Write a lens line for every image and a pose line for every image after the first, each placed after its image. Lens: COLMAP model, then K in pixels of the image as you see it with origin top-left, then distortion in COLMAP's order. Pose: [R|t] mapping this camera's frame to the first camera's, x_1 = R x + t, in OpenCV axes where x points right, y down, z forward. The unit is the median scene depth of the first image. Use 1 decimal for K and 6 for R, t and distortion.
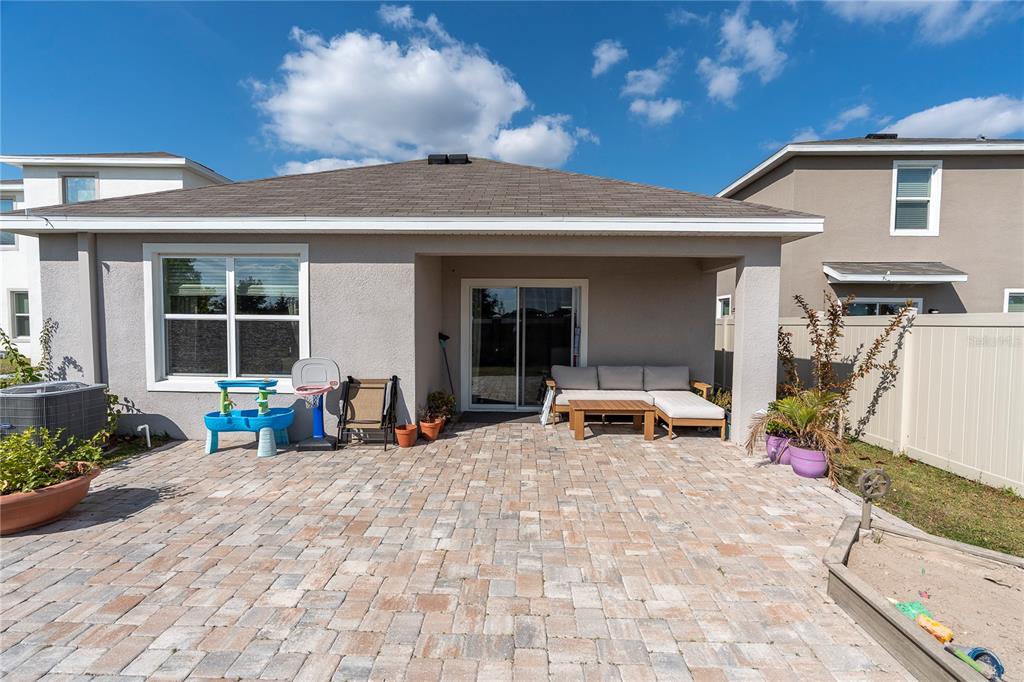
lens RADIAL K [[461.0, 0, 507.9], [0, 461.0, 343.9], [0, 0, 1]] dist [-0.017966, 0.002651]
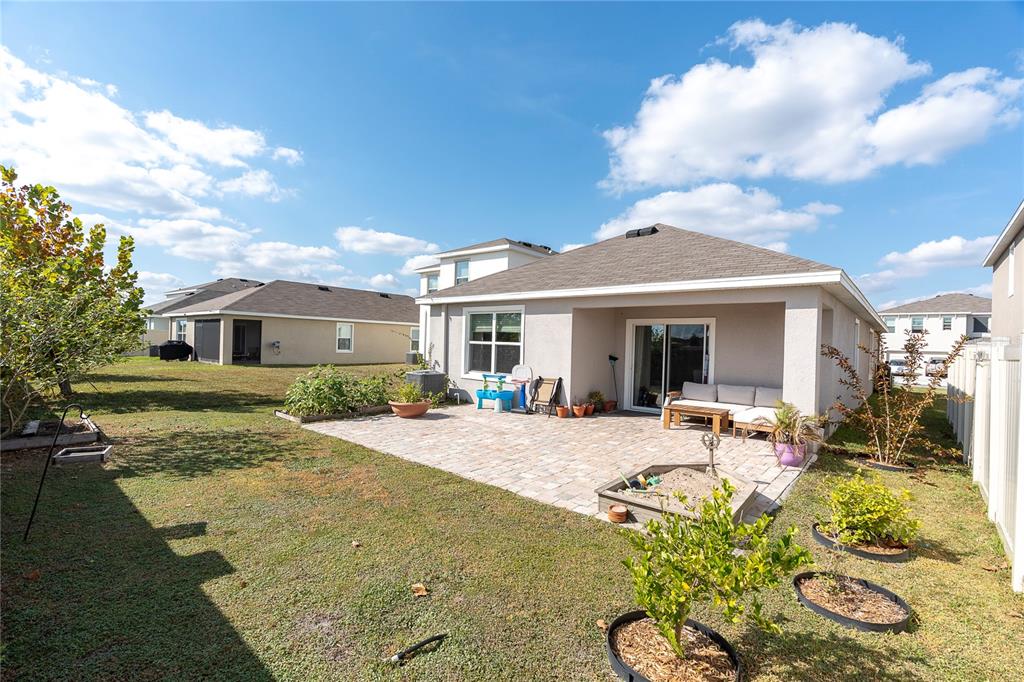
lens RADIAL K [[461.0, 0, 509.4], [0, 461.0, 348.8], [0, 0, 1]] dist [-0.017966, 0.002651]
pose [[0.764304, 0.020131, -0.644541, 0.724719], [-0.050195, 0.998337, -0.028341, 0.018659], [0.642899, 0.054014, 0.764044, -0.467222]]
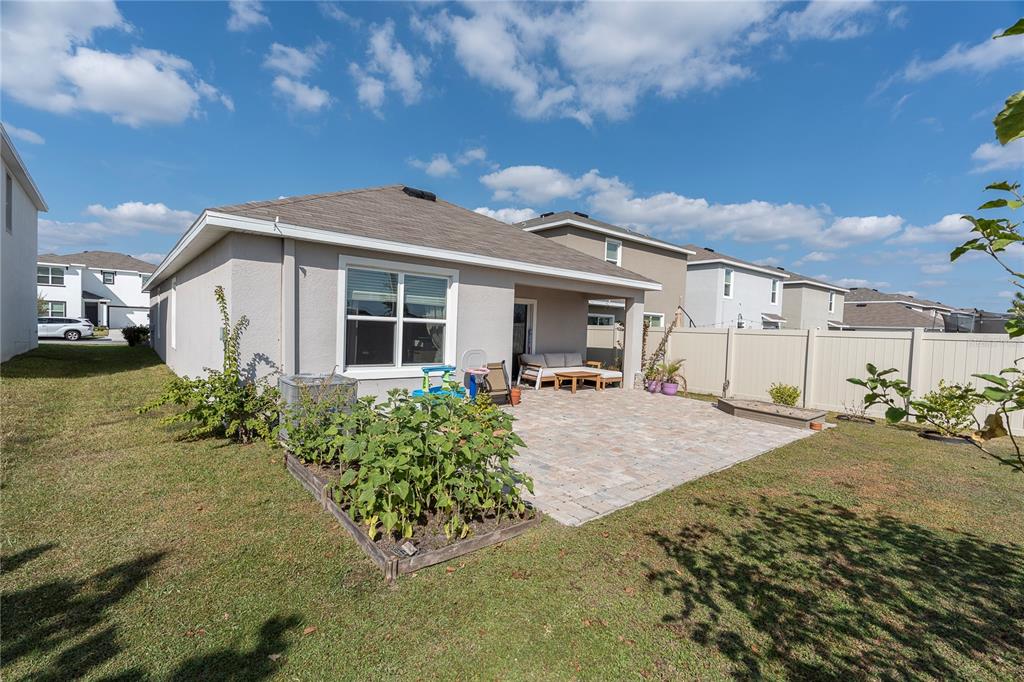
lens RADIAL K [[461.0, 0, 512.6], [0, 461.0, 341.1], [0, 0, 1]] dist [-0.017966, 0.002651]
pose [[0.738057, -0.002234, 0.674735, -1.249529], [-0.000476, 0.999993, 0.003832, -0.002949], [-0.674738, -0.003149, 0.738051, -0.168104]]
